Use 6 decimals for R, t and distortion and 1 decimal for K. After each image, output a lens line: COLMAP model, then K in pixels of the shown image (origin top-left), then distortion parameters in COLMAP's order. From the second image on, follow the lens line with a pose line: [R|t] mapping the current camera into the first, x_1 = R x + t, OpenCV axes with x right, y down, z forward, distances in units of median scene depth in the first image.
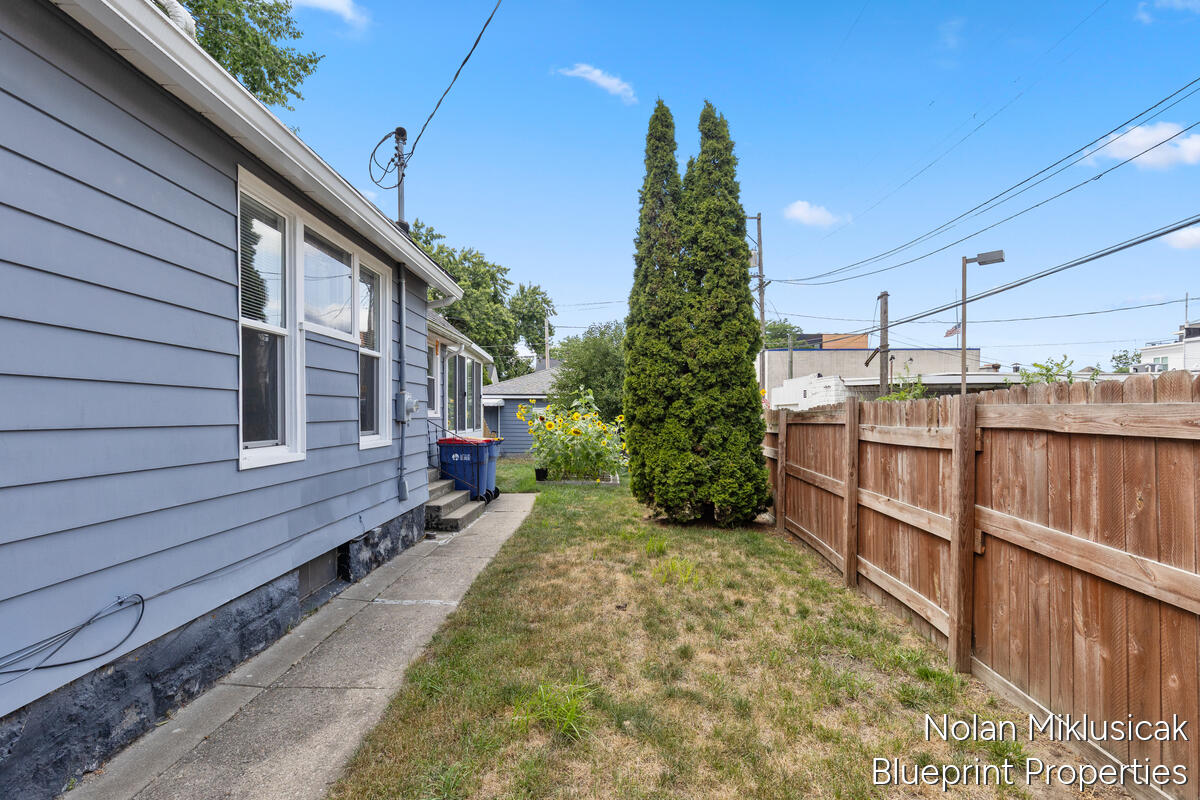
lens RADIAL K [[553.9, 0, 599.4], [0, 553.9, 414.2], [0, 0, 1]] dist [-0.000123, -0.000009]
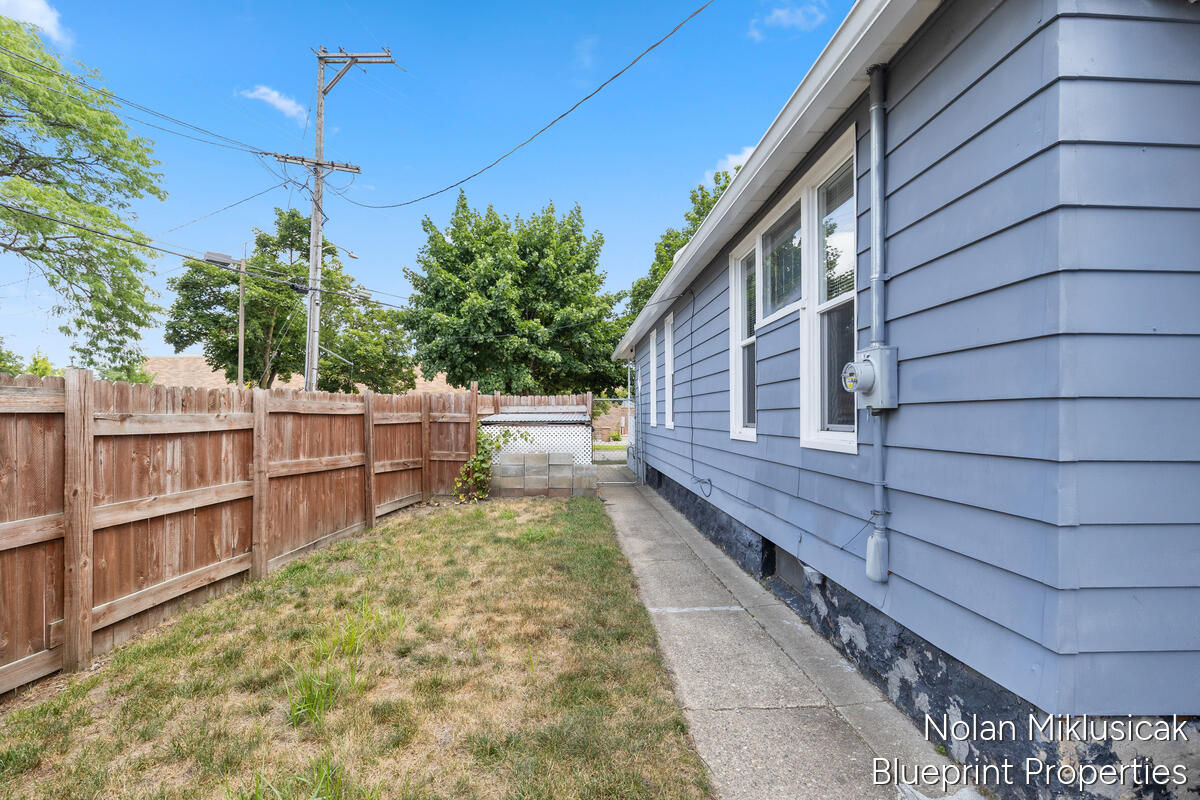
lens RADIAL K [[553.9, 0, 599.4], [0, 553.9, 414.2], [0, 0, 1]] dist [-0.000123, -0.000009]
pose [[-0.998845, -0.001817, -0.048016, -0.138188], [-0.001775, 0.999998, -0.000915, 0.023082], [0.048018, -0.000828, -0.998846, 2.002521]]
